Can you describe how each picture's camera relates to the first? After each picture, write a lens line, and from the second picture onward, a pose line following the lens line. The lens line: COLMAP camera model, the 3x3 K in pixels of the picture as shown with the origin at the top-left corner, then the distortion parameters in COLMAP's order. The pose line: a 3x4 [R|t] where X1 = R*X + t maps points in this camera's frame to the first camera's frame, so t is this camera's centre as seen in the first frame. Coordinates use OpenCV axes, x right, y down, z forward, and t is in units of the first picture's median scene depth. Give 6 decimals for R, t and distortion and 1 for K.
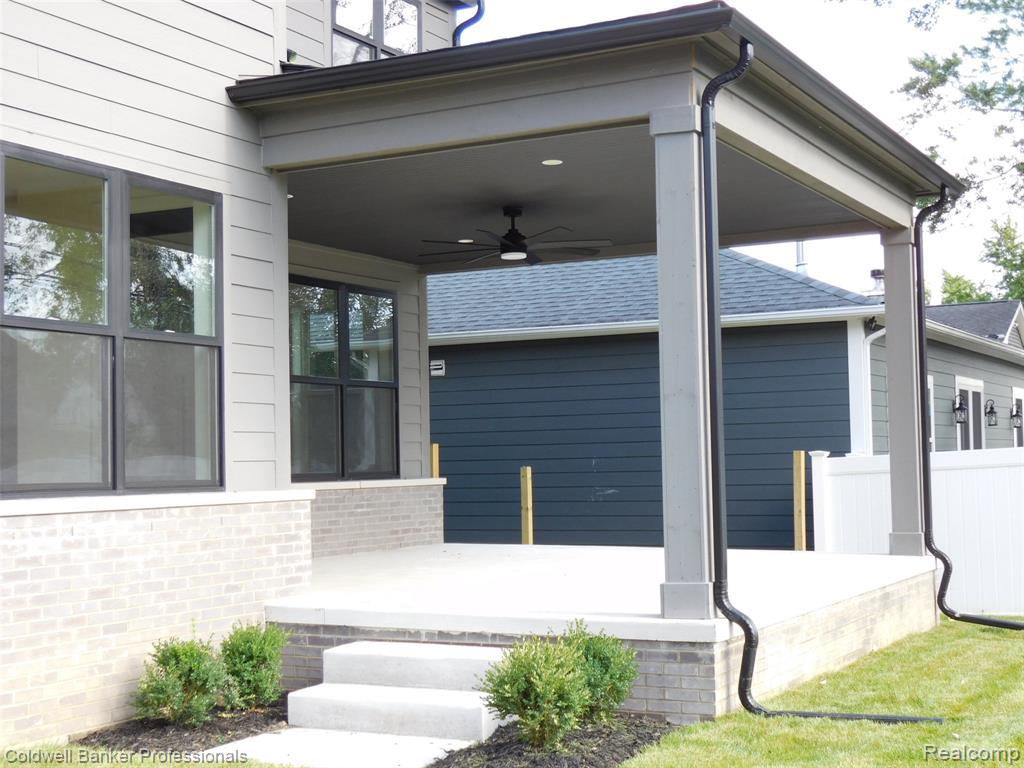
lens RADIAL K [[1504.0, 0, 509.7], [0, 1504.0, 380.8], [0, 0, 1]] dist [-0.018490, 0.000000]
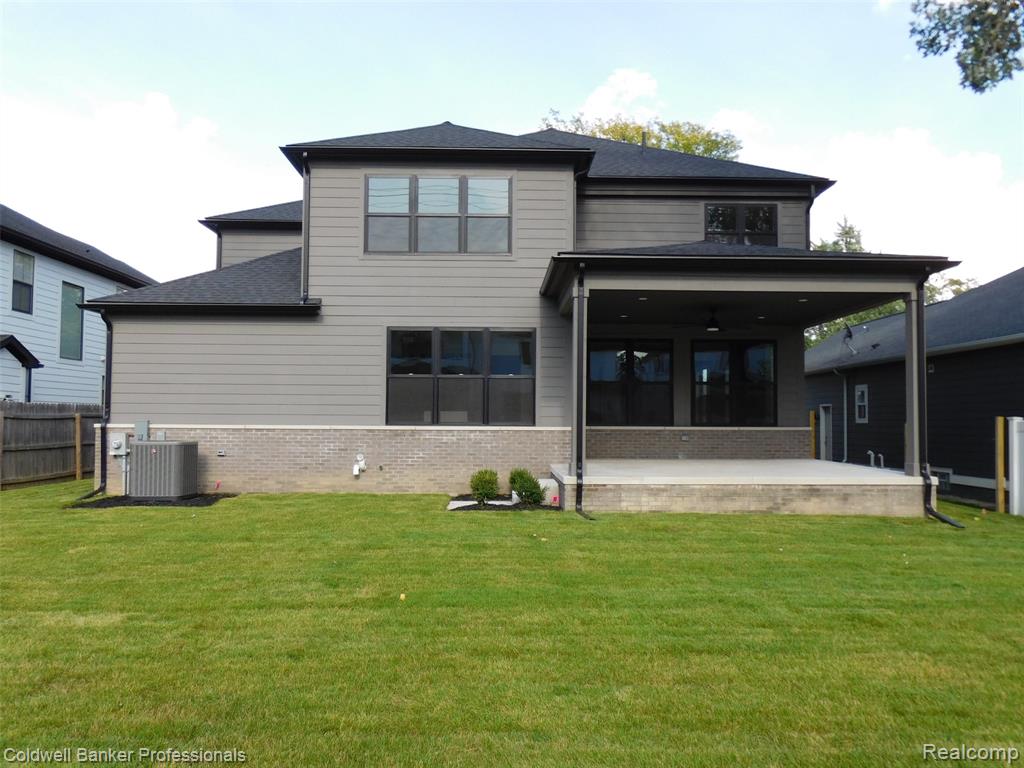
lens RADIAL K [[818.4, 0, 515.9], [0, 818.4, 385.1], [0, 0, 1]] dist [-0.008959, 0.002045]
pose [[0.488822, -0.017873, -0.872200, 1.156963], [0.032576, 0.999467, -0.002223, -0.006647], [0.871775, -0.027326, 0.489144, 0.152070]]
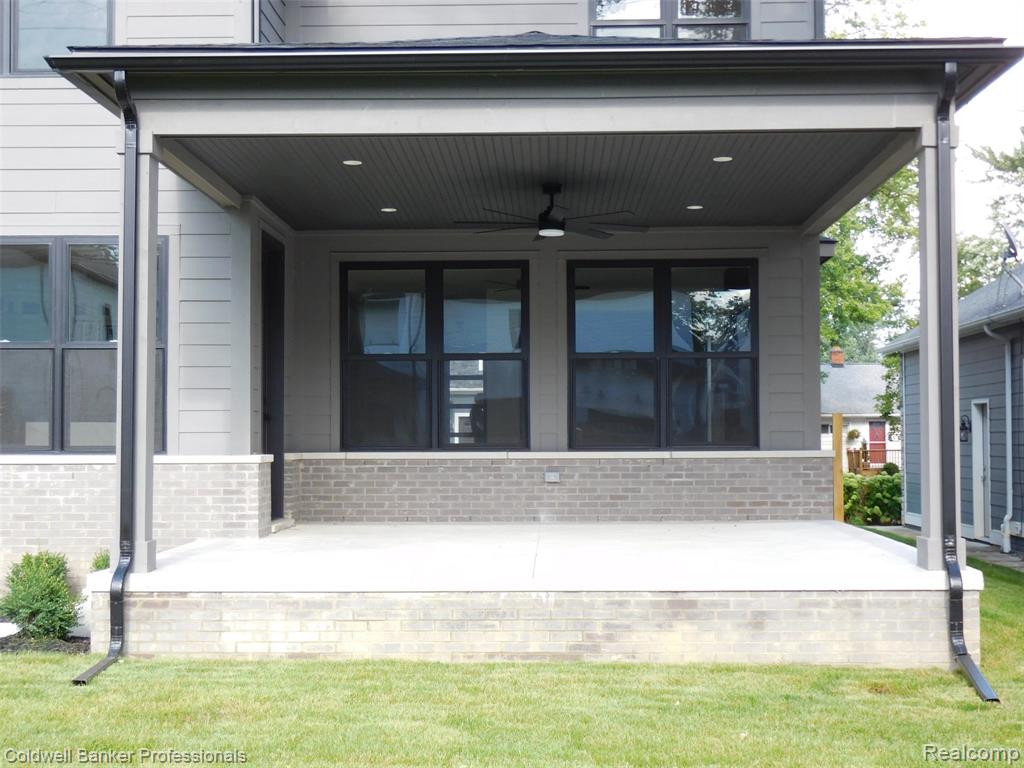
lens RADIAL K [[1504.0, 0, 510.0], [0, 1504.0, 383.6], [0, 0, 1]] dist [-0.018490, 0.000000]
pose [[0.443632, -0.015800, -0.896070, 1.101067], [0.043425, 0.999049, 0.003884, 0.016648], [0.895156, -0.040635, 0.443896, 0.636168]]
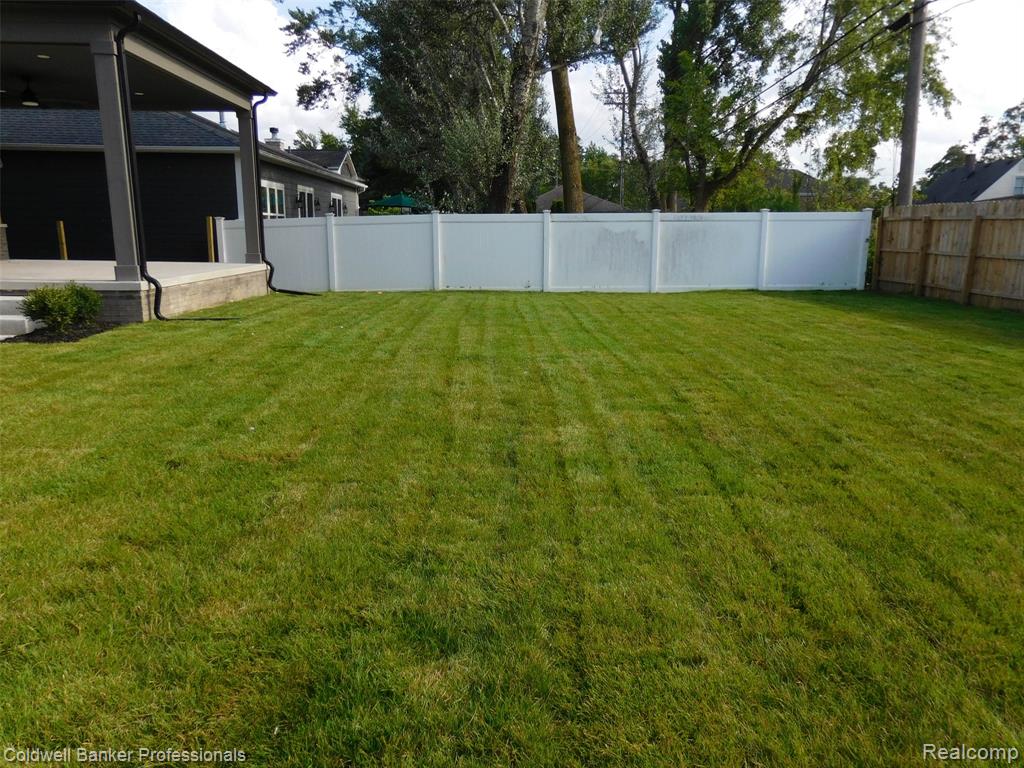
lens RADIAL K [[765.8, 0, 520.1], [0, 765.8, 392.3], [0, 0, 1]] dist [-0.018798, 0.046988]
pose [[0.867124, -0.080286, 0.491579, 0.040534], [-0.047939, 0.968890, 0.242804, 0.007377], [-0.495780, -0.234107, 0.836299, -0.272016]]
